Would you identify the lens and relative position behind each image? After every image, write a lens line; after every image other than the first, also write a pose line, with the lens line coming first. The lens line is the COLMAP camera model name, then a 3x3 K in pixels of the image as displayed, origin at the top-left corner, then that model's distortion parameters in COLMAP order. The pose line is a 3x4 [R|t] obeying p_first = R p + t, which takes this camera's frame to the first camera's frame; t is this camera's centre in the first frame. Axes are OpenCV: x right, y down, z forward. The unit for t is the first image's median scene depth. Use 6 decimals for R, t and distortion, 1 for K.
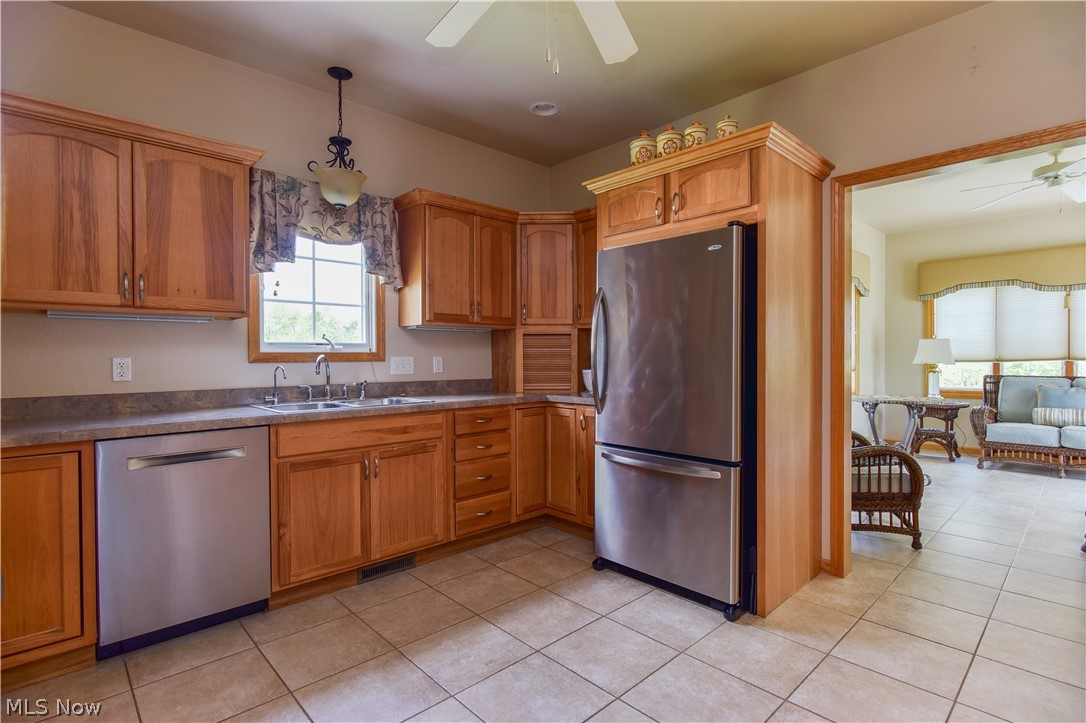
lens RADIAL K [[531.7, 0, 543.0], [0, 531.7, 361.5], [0, 0, 1]] dist [-0.003877, -0.001393]
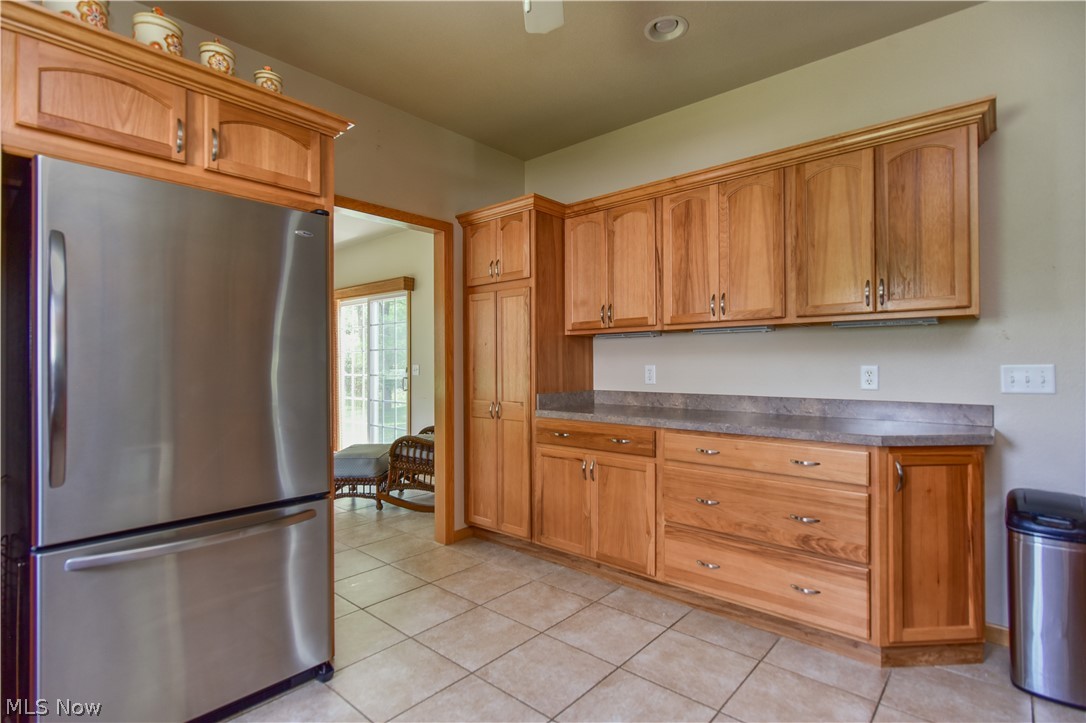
lens RADIAL K [[531.7, 0, 543.0], [0, 531.7, 361.5], [0, 0, 1]] dist [-0.003877, -0.001393]
pose [[-0.091213, 0.009745, 0.995784, -0.221677], [0.009901, 0.999912, -0.008879, -0.003891], [-0.995782, 0.009050, -0.091301, 0.305614]]
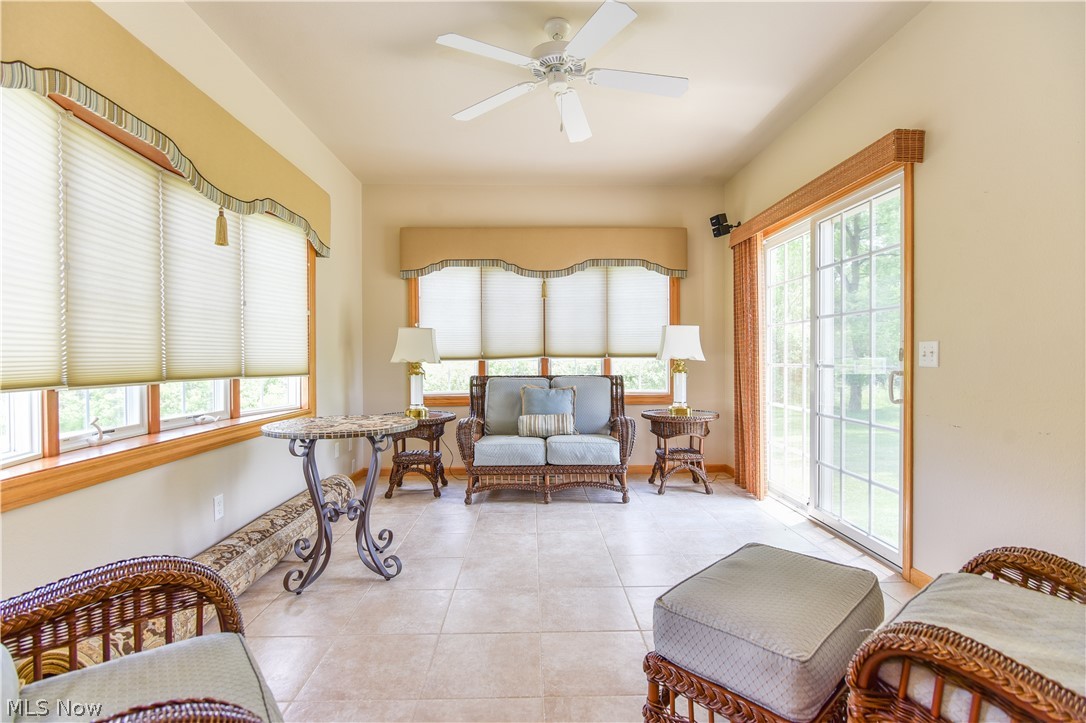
lens RADIAL K [[528.1, 0, 543.0], [0, 528.1, 361.5], [0, 0, 1]] dist [-0.004373, -0.000735]
pose [[0.669275, -0.003332, 0.743008, 0.333068], [0.006692, 0.999976, -0.001544, 0.006128], [-0.742985, 0.006006, 0.669281, 0.409040]]
